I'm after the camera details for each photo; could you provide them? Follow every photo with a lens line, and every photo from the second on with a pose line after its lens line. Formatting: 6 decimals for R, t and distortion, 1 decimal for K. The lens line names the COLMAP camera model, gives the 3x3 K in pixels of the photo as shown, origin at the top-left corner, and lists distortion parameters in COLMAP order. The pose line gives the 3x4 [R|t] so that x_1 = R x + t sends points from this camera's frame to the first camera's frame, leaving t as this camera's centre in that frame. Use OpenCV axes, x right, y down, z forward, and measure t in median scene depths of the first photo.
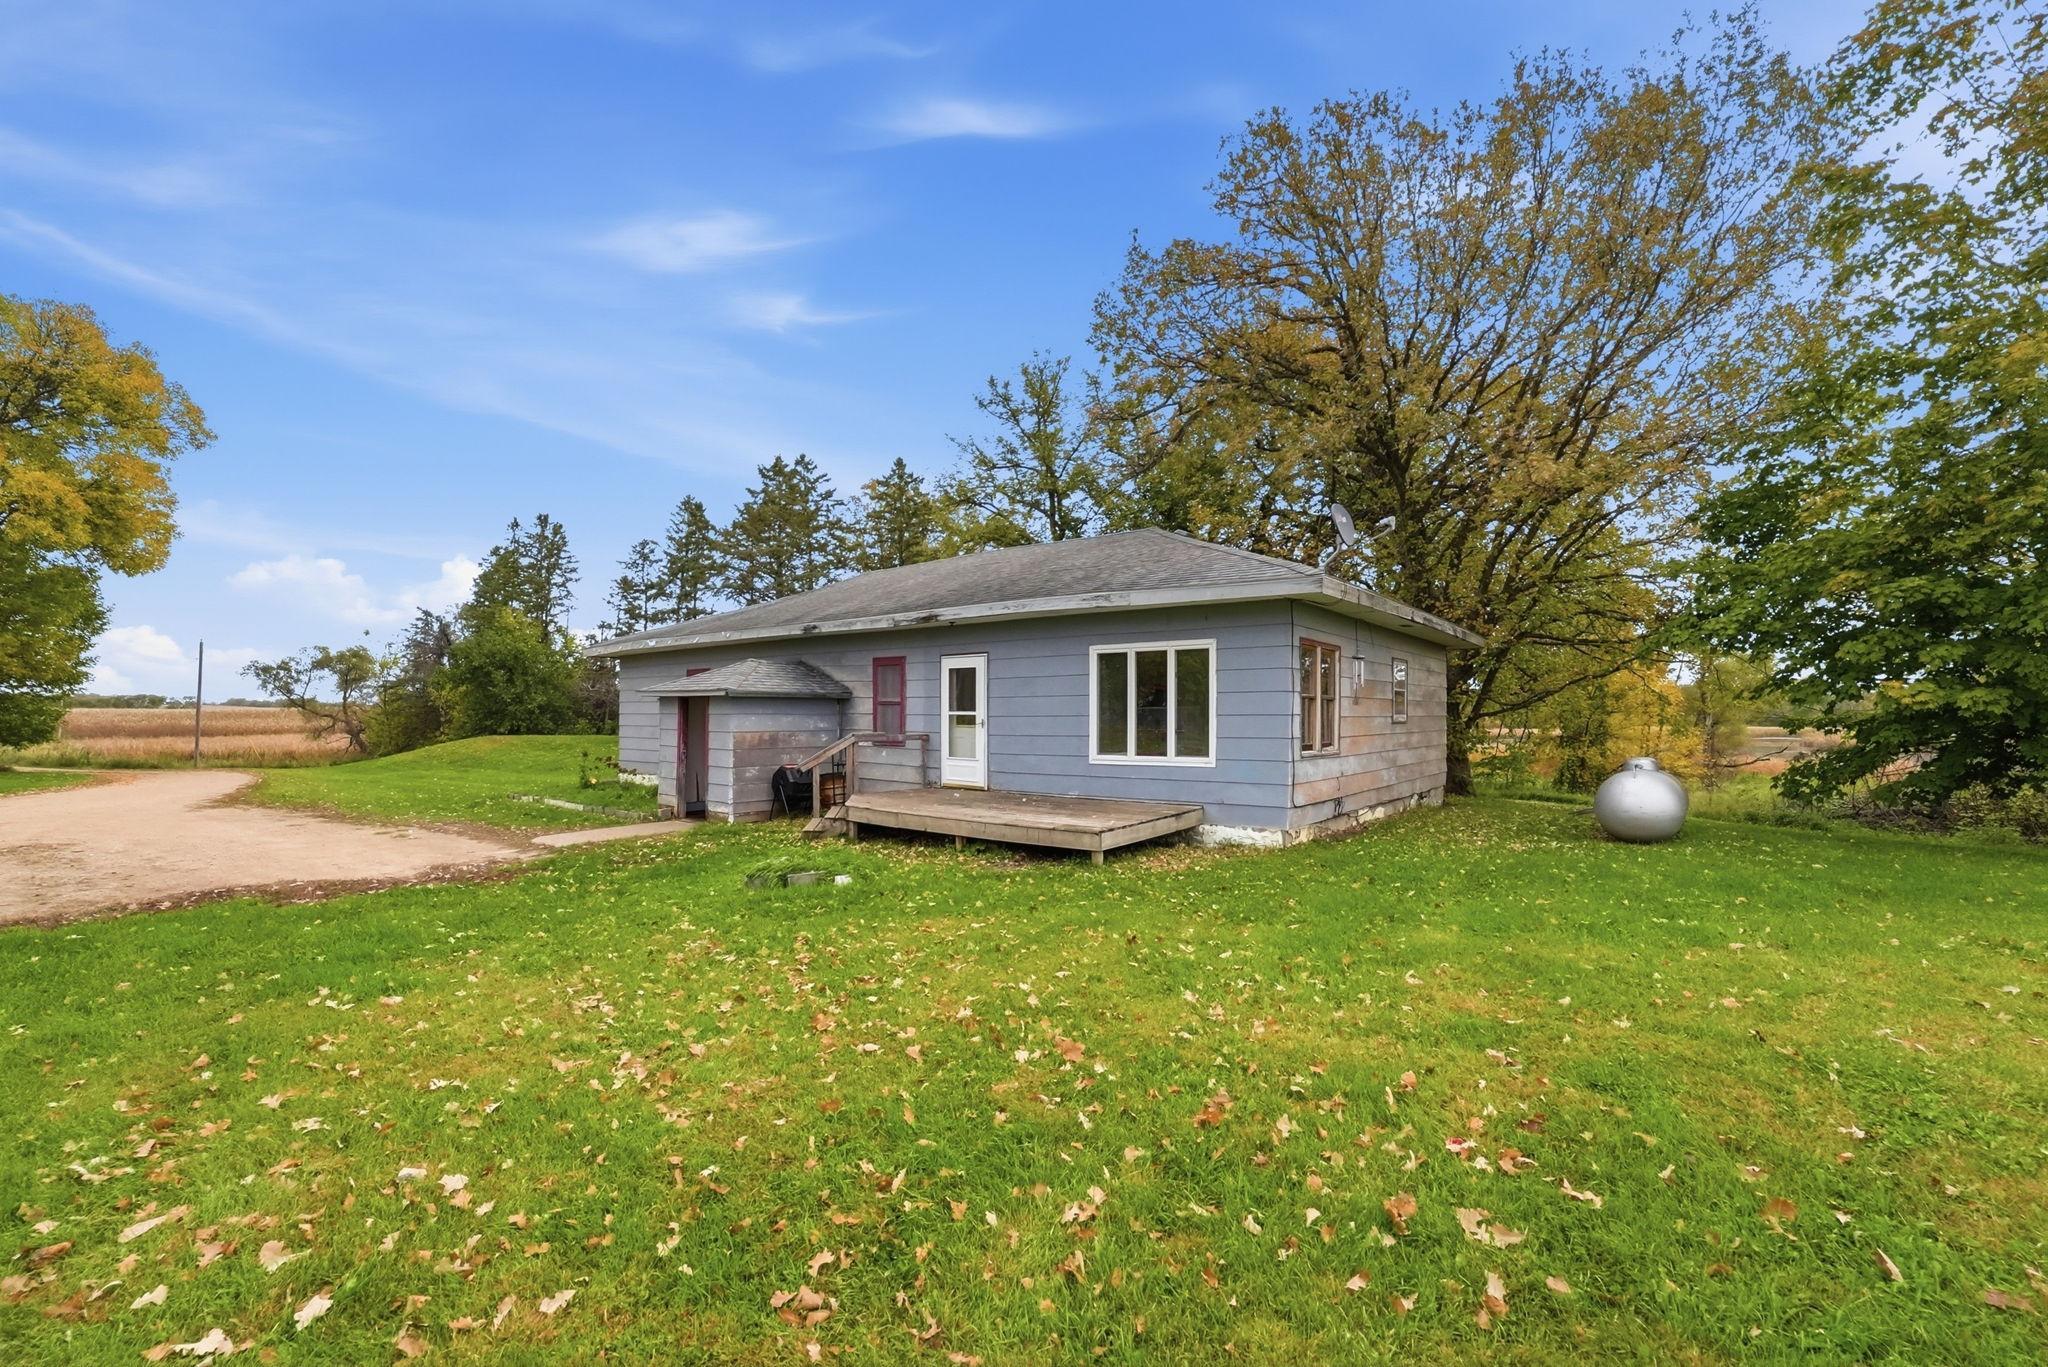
lens RADIAL K [[857.5, 0, 1024.0], [0, 857.5, 683.5], [0, 0, 1]] dist [-0.125087, 0.000004]
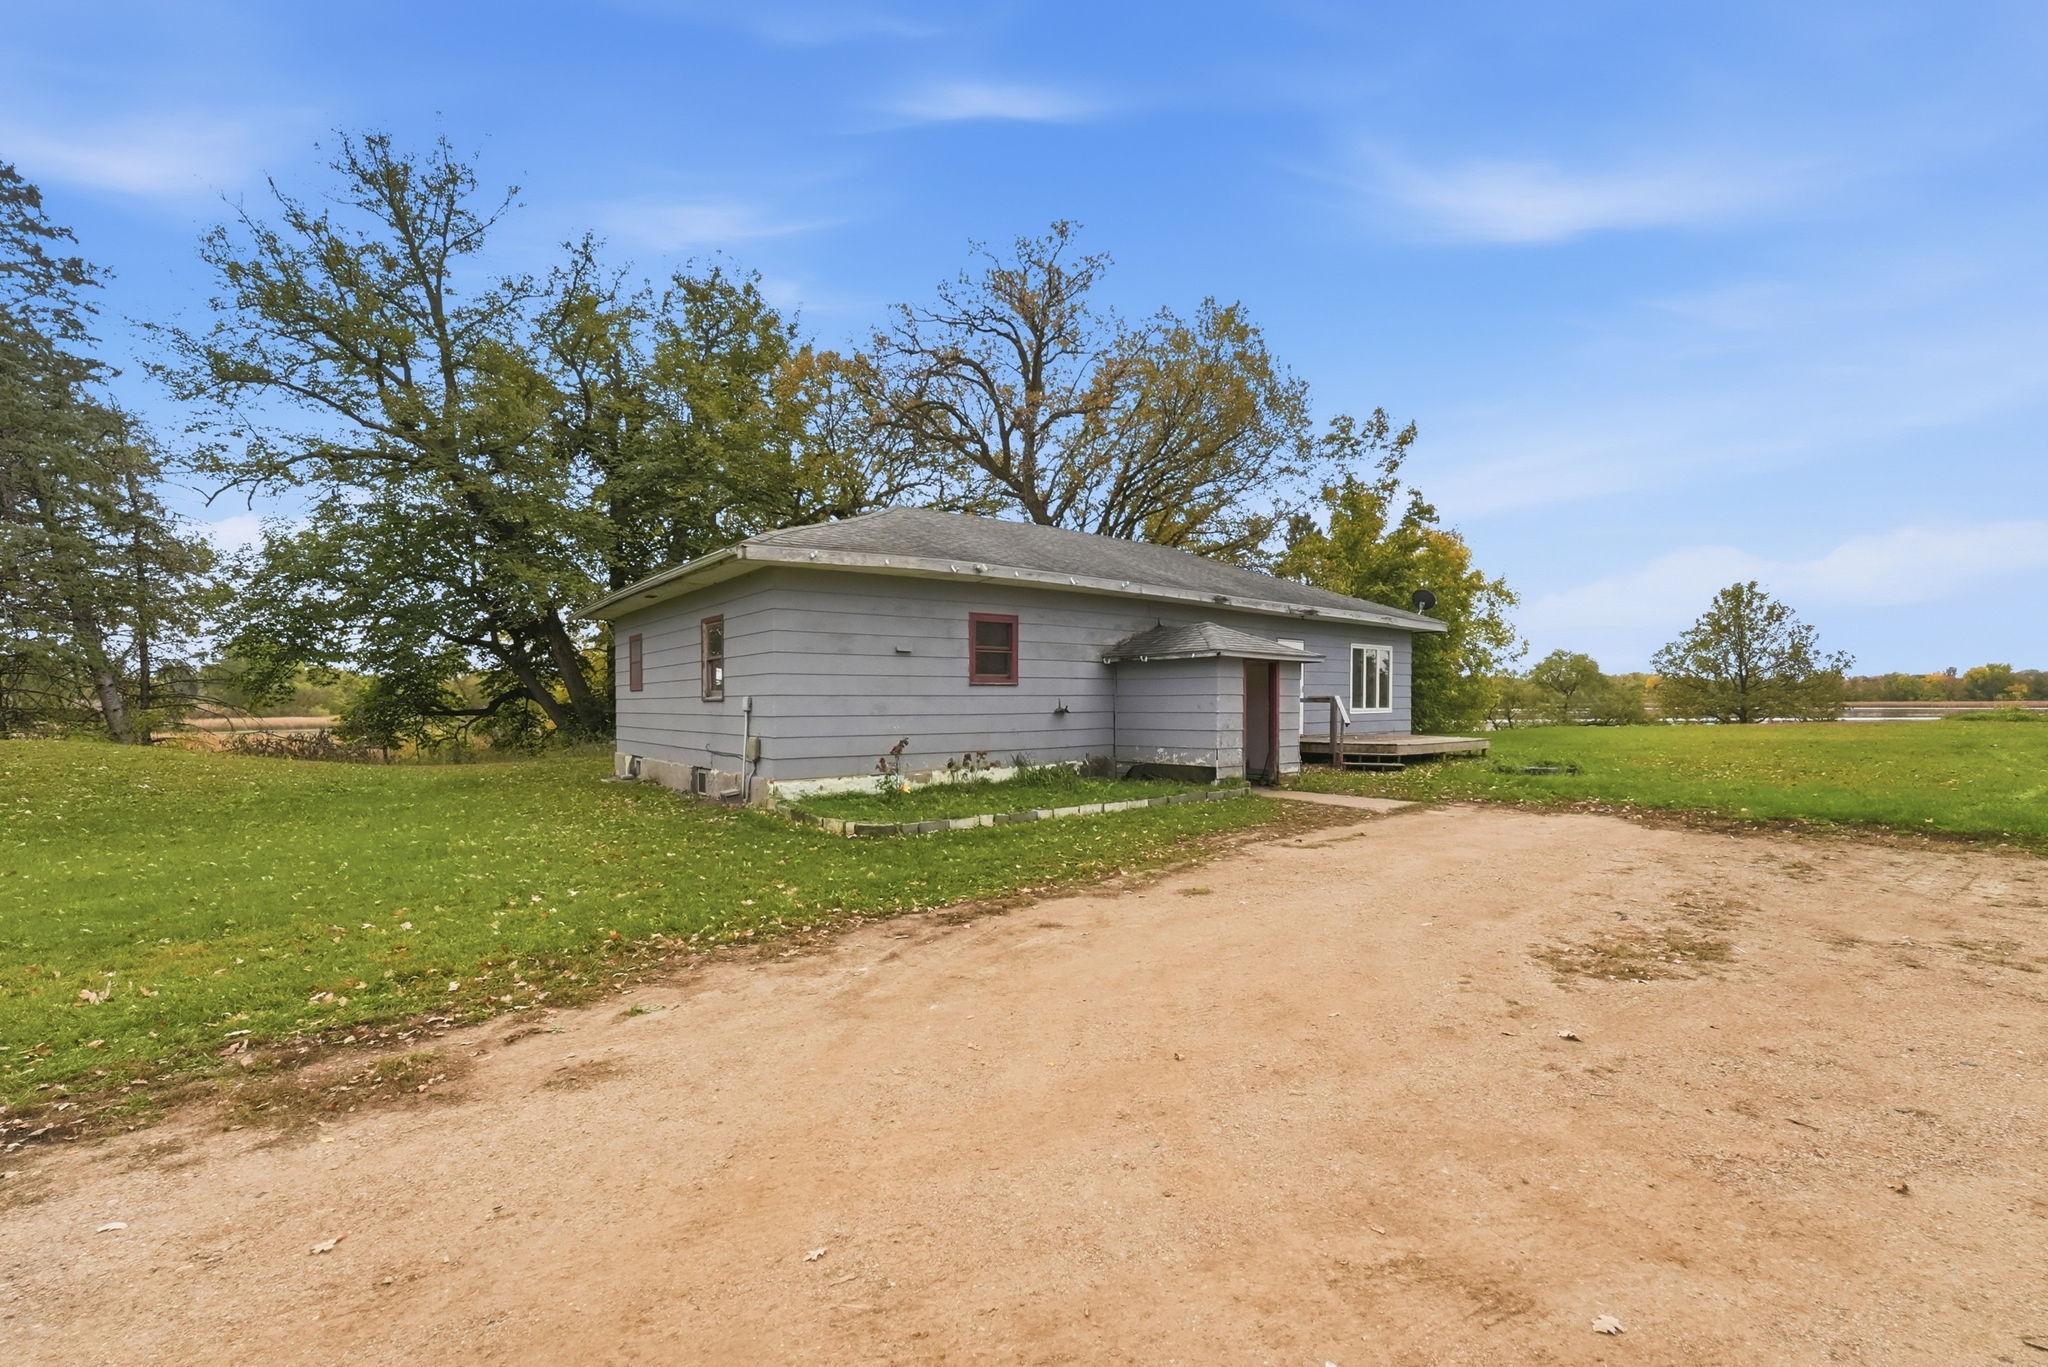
lens RADIAL K [[877.7, 0, 1024.0], [0, 877.7, 683.5], [0, 0, 1]] dist [-0.045891, 0.000089]
pose [[0.234389, 0.018380, 0.971969, -1.817526], [-0.035127, 0.999328, -0.010427, 0.078667], [-0.971508, -0.031698, 0.234877, 1.301406]]
